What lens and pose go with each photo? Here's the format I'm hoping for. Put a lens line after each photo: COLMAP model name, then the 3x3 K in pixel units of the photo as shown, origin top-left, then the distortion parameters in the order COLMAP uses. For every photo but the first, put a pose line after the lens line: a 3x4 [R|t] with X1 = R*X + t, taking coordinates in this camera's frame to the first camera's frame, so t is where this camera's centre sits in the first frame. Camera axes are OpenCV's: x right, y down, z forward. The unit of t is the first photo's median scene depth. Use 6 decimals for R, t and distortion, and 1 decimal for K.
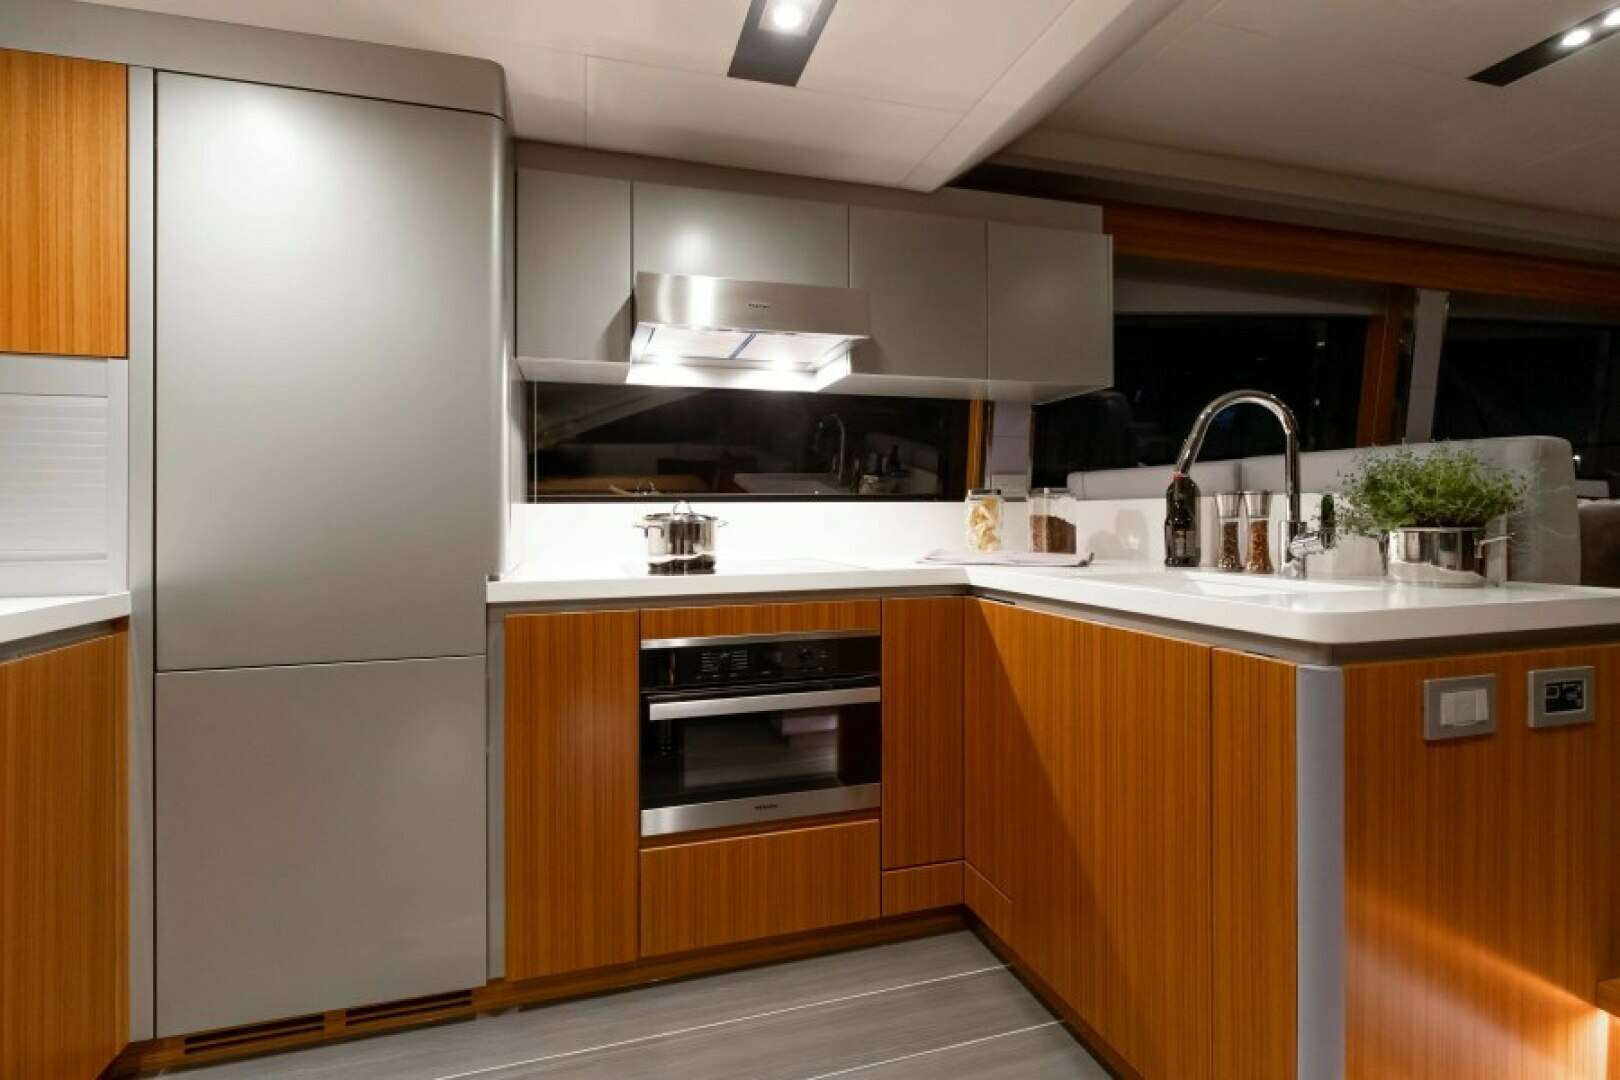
lens RADIAL K [[762.3, 0, 761.1], [0, 762.3, 523.2], [0, 0, 1]] dist [-0.006823, 0.000276]
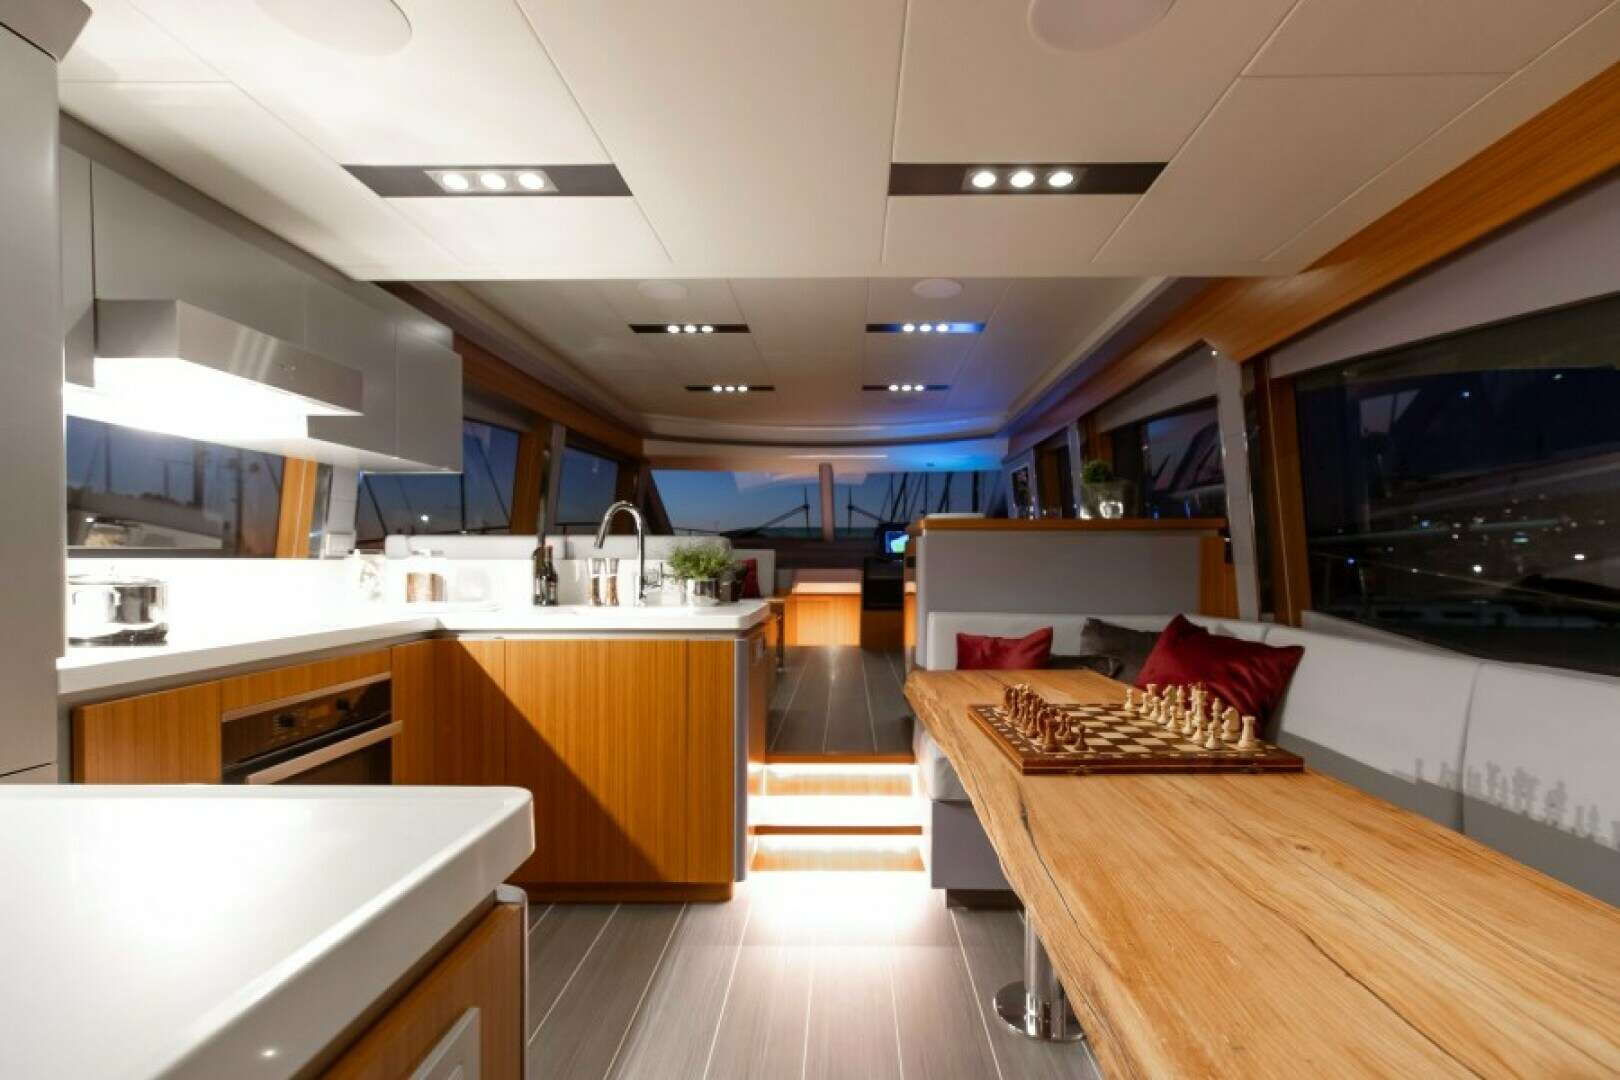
lens RADIAL K [[773.6, 0, 840.7], [0, 773.6, 560.4], [0, 0, 1]] dist [0.005913, -0.001157]
pose [[0.280139, 0.007772, 0.959928, -0.744869], [0.008429, 0.999909, -0.010555, -0.012823], [-0.959923, 0.011048, 0.280048, 0.016453]]
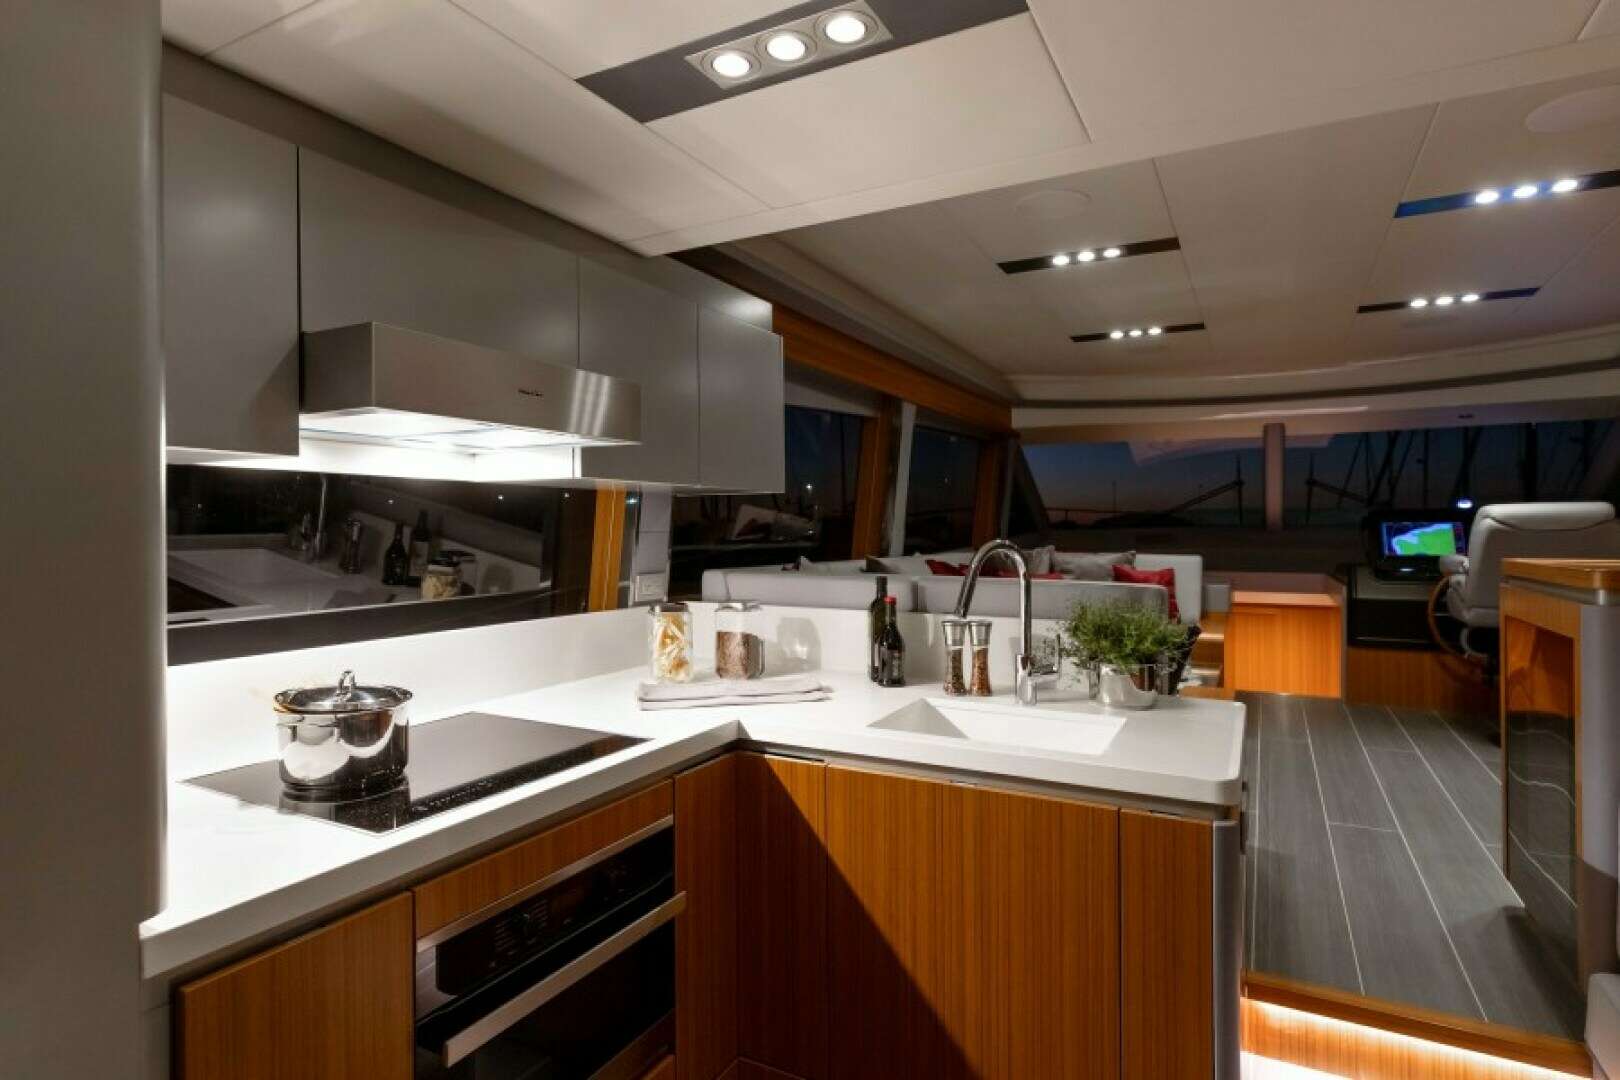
lens RADIAL K [[872.1, 0, 801.0], [0, 872.1, 534.0], [0, 0, 1]] dist [-0.001105, -0.001976]
pose [[0.690582, -0.002152, 0.723251, -0.393238], [0.009985, 0.999929, -0.006559, -0.142602], [-0.723186, 0.011751, 0.690554, 0.257108]]
